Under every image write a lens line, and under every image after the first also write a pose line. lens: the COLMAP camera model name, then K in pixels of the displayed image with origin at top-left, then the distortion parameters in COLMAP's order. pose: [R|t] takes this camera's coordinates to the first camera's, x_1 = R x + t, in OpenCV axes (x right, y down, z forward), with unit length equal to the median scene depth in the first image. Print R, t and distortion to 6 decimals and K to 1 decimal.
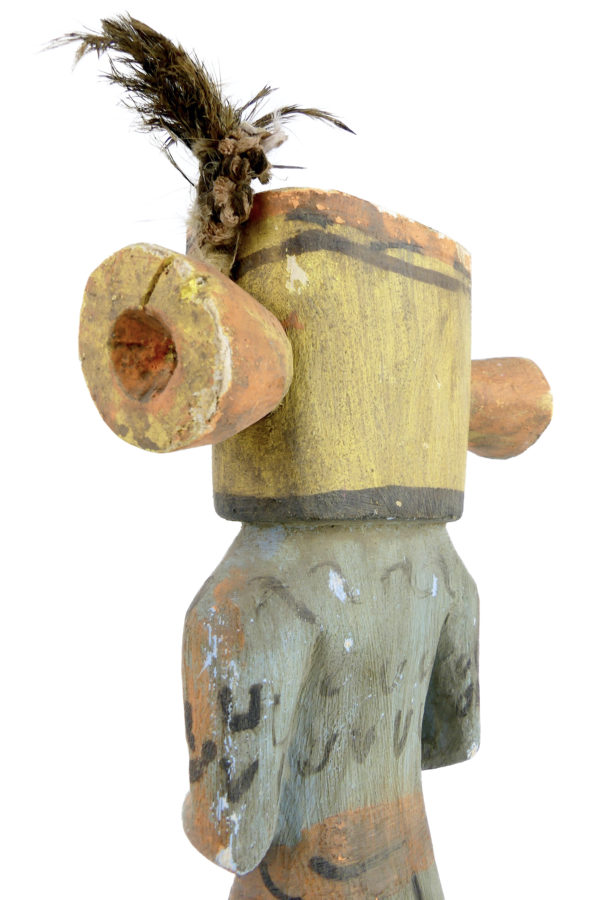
lens RADIAL K [[717.3, 0, 315.0], [0, 717.3, 447.0], [0, 0, 1]] dist [-0.022597, -0.005942]
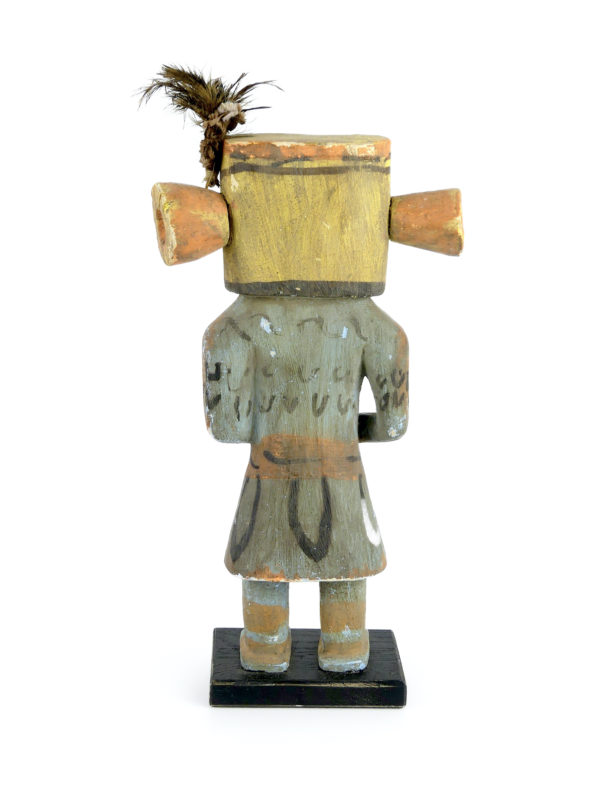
lens RADIAL K [[1444.7, 0, 300.0], [0, 1444.7, 397.6], [0, 0, 1]] dist [-0.083854, 0.000000]
pose [[0.782670, 0.138623, -0.606804, 2.650118], [0.023097, 0.967745, 0.250870, -0.648307], [0.622008, -0.210364, 0.754223, -2.131765]]
